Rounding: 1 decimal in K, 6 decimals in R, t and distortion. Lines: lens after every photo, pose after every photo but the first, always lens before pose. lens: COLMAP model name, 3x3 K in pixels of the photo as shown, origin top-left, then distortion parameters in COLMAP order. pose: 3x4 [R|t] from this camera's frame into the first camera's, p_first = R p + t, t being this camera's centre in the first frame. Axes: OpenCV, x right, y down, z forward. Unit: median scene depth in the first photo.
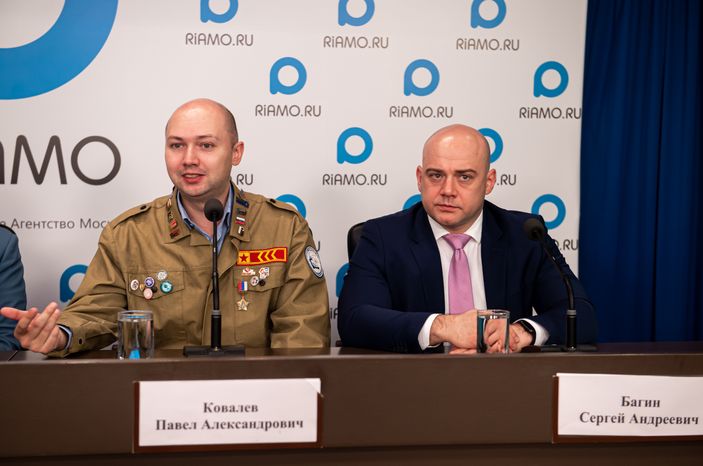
lens RADIAL K [[1156.9, 0, 338.3], [0, 1156.9, 244.6], [0, 0, 1]] dist [0.199600, 0.000000]
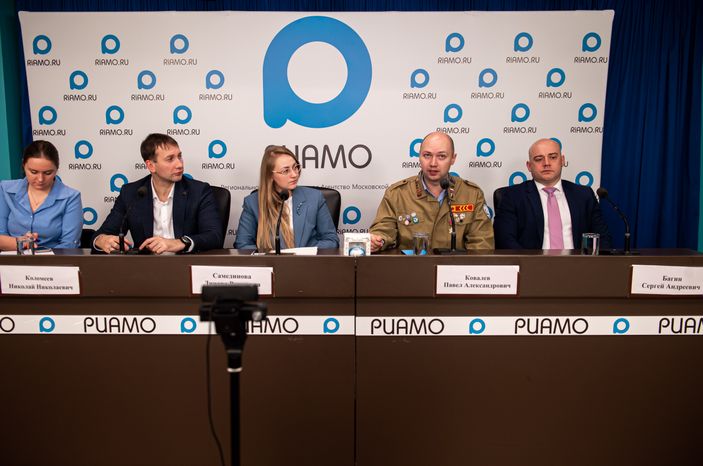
lens RADIAL K [[595.1, 0, 340.3], [0, 595.1, 237.4], [0, 0, 1]] dist [0.016905, 0.006939]
pose [[0.990390, 0.012077, -0.137776, -0.134484], [-0.000991, 0.996774, 0.080250, -0.018785], [0.138300, -0.079342, 0.987207, -0.100332]]
